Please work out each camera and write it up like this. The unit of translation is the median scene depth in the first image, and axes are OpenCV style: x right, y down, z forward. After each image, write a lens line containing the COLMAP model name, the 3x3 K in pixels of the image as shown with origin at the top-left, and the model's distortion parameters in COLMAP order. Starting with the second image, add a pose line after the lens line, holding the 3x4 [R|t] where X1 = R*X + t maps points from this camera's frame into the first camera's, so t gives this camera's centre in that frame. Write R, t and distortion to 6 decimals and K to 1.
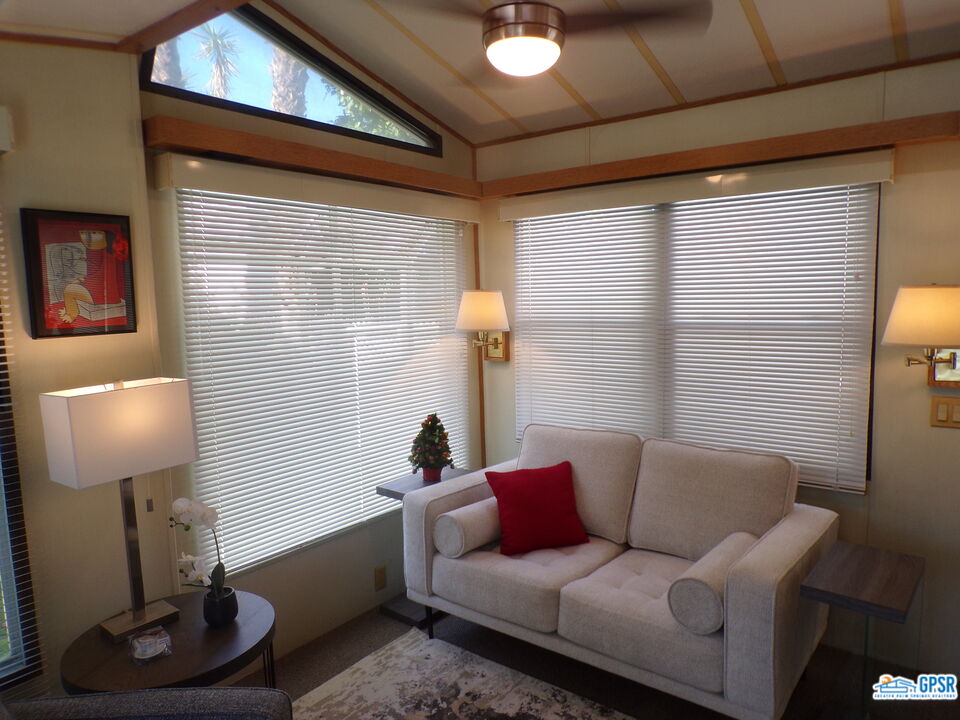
lens RADIAL K [[652.1, 0, 480.0], [0, 652.1, 360.0], [0, 0, 1]] dist [-0.009414, 0.002926]
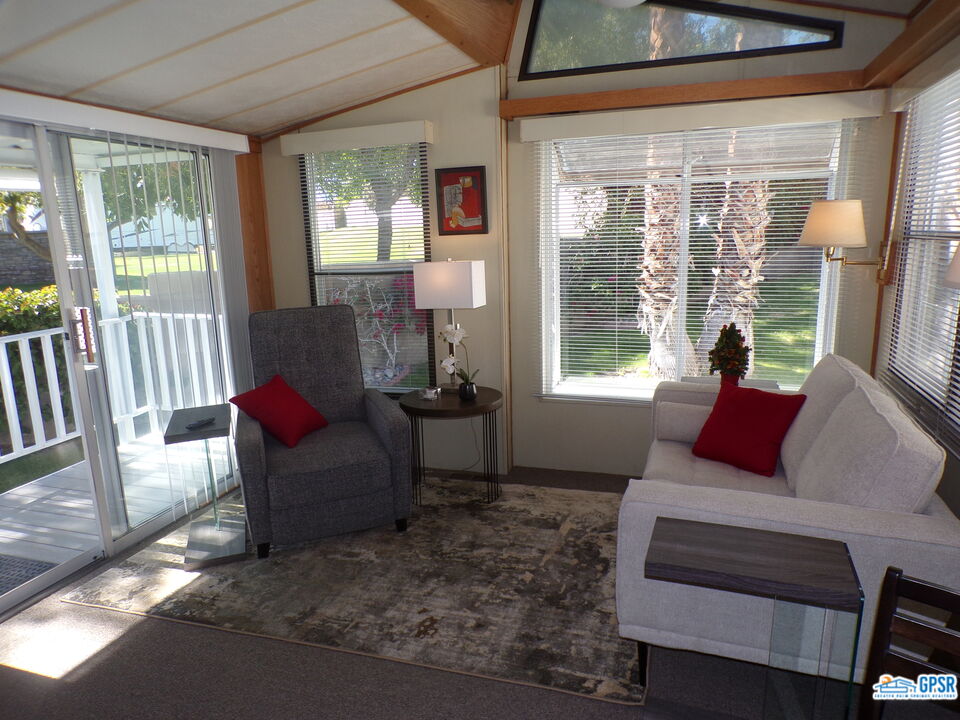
lens RADIAL K [[652.1, 0, 480.0], [0, 652.1, 360.0], [0, 0, 1]] dist [-0.009414, 0.002926]
pose [[0.346290, 0.199402, -0.916691, 0.706368], [-0.070974, 0.979918, 0.186344, -0.023008], [0.935439, 0.000532, 0.353488, 0.231487]]
